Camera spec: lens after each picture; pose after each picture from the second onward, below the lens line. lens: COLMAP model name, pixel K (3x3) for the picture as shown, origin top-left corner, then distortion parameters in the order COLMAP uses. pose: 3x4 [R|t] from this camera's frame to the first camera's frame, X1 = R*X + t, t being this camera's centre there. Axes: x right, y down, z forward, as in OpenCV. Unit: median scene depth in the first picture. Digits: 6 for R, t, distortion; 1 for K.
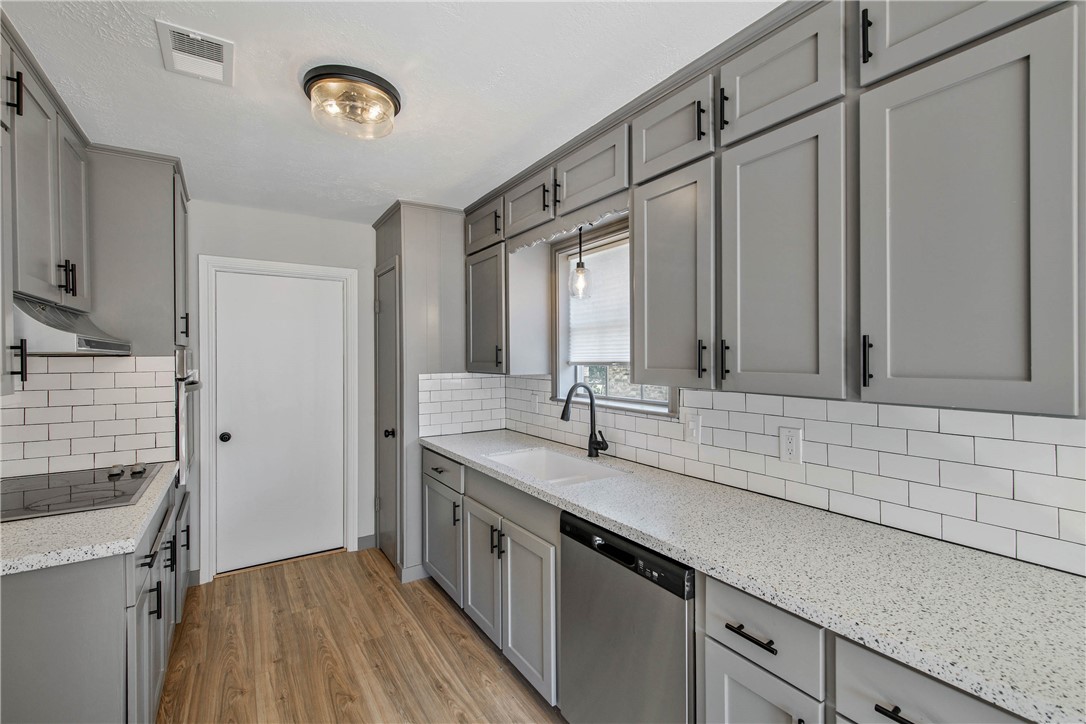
lens RADIAL K [[479.5, 0, 542.9], [0, 479.5, 356.4], [0, 0, 1]] dist [0.002357, 0.000336]
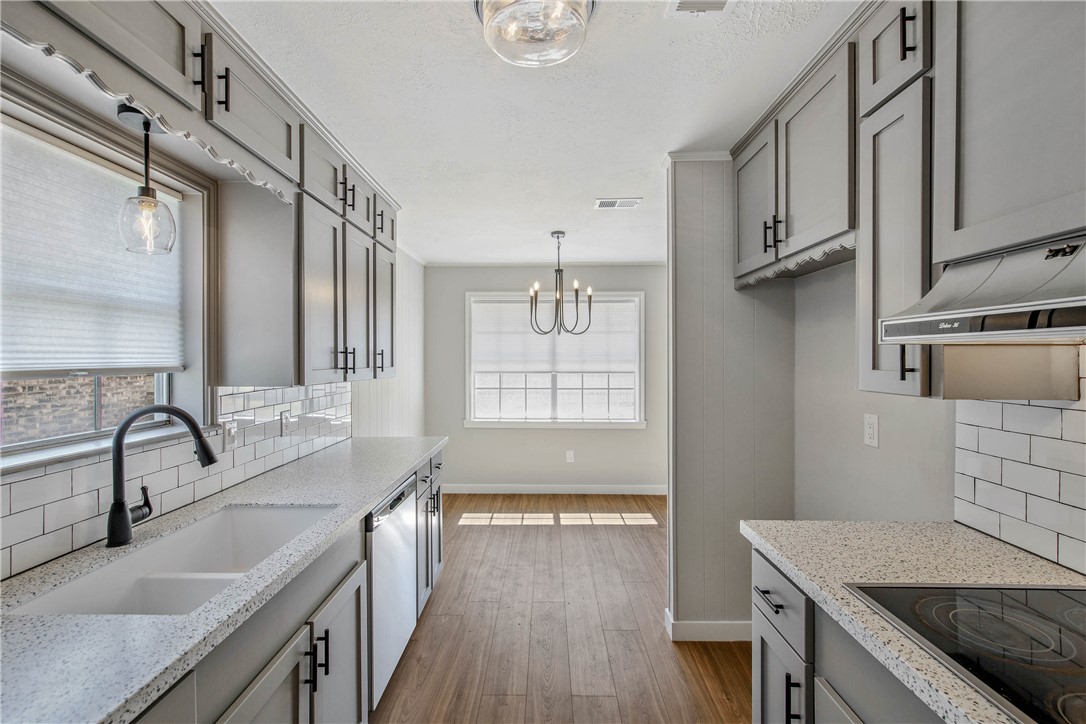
lens RADIAL K [[479.5, 0, 544.1], [0, 479.5, 362.3], [0, 0, 1]] dist [0.002357, 0.000336]
pose [[-0.829375, 0.007919, 0.558636, -0.622808], [0.014666, 0.999864, 0.007601, 0.005568], [-0.558500, 0.014497, -0.829378, 1.216292]]
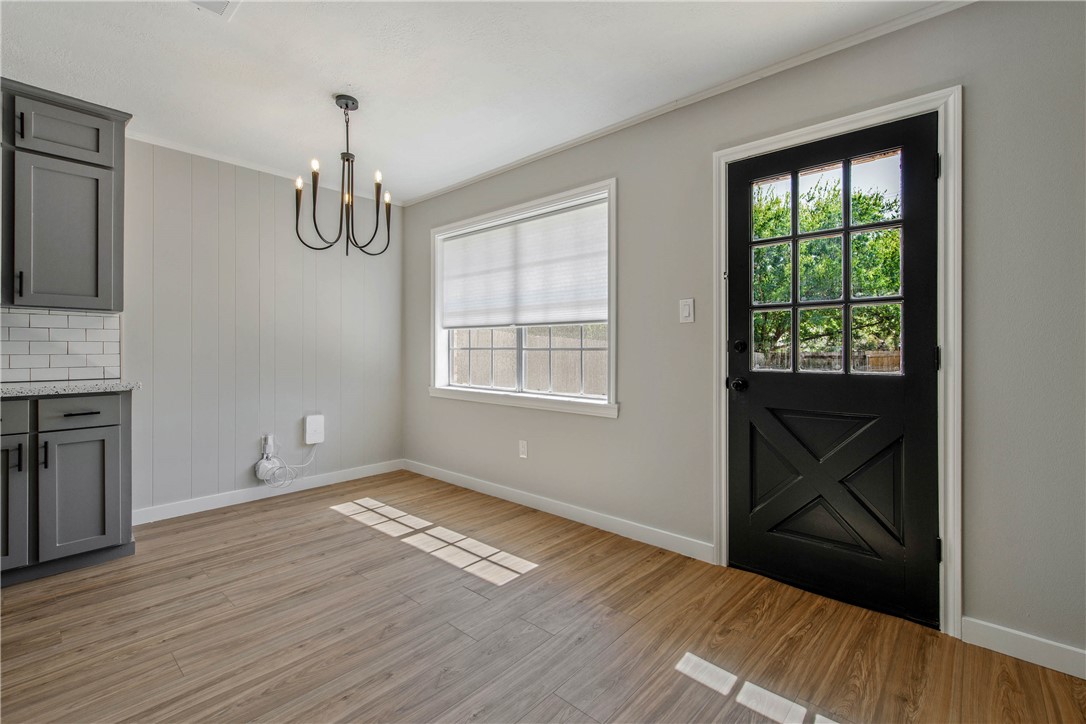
lens RADIAL K [[479.5, 0, 545.7], [0, 479.5, 350.9], [0, 0, 1]] dist [0.002357, 0.000336]
pose [[-0.269668, 0.007955, 0.962921, -0.921030], [0.008289, 0.999948, -0.005939, 0.157954], [-0.962918, 0.006380, -0.269720, -0.285984]]
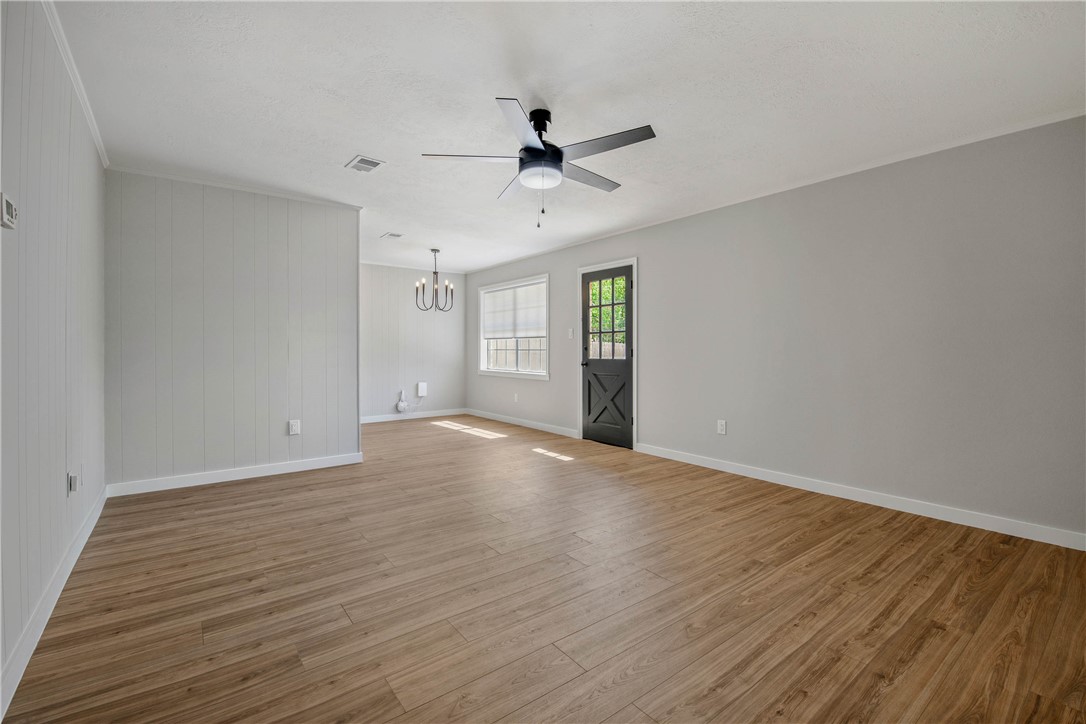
lens RADIAL K [[479.5, 0, 544.6], [0, 479.5, 360.7], [0, 0, 1]] dist [0.002357, 0.000336]
pose [[-0.086111, -0.011831, 0.996215, -2.499920], [0.007280, 0.999895, 0.012504, 0.174344], [-0.996259, 0.008329, -0.086016, -0.524185]]
